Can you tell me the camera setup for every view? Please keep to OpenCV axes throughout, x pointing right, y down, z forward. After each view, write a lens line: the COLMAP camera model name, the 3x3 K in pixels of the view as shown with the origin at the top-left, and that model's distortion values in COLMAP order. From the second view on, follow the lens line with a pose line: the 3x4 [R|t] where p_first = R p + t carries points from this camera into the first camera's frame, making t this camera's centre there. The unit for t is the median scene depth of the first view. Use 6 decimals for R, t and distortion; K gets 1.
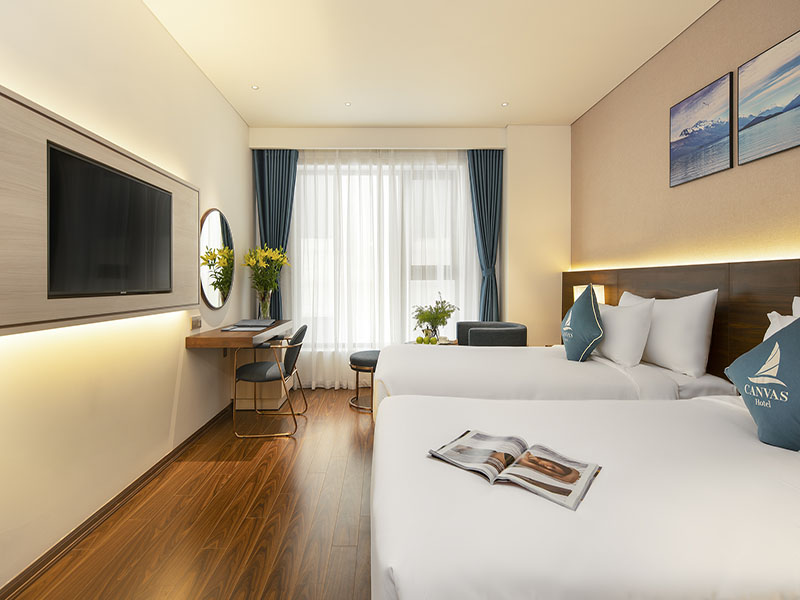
lens RADIAL K [[402.0, 0, 388.3], [0, 402.0, 281.3], [0, 0, 1]] dist [0.000828, -0.000286]
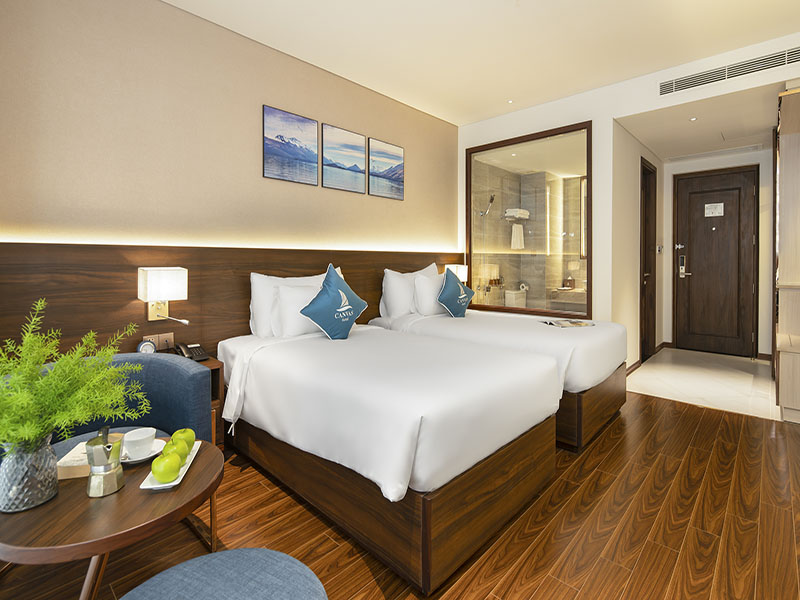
lens RADIAL K [[393.1, 0, 412.2], [0, 393.1, 265.3], [0, 0, 1]] dist [0.001125, 0.000091]
pose [[-0.724051, -0.000010, 0.689746, -0.239237], [0.004304, 0.999980, 0.004533, 0.004114], [-0.689733, 0.006250, -0.724037, 1.068811]]
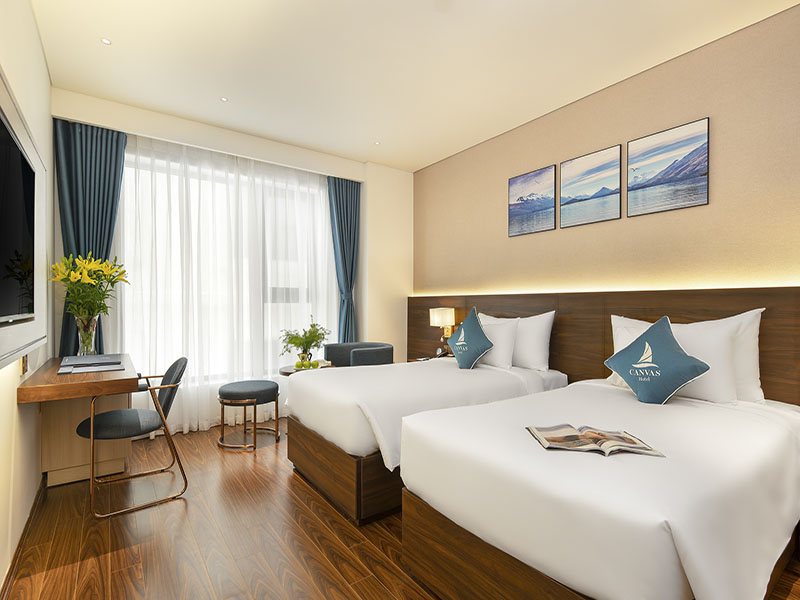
lens RADIAL K [[395.0, 0, 397.7], [0, 395.0, 304.6], [0, 0, 1]] dist [0.004250, 0.000409]
pose [[0.816249, 0.004973, 0.577678, -0.274449], [-0.004851, 0.999987, -0.001755, 0.001279], [-0.577679, -0.001370, 0.816263, 0.083898]]
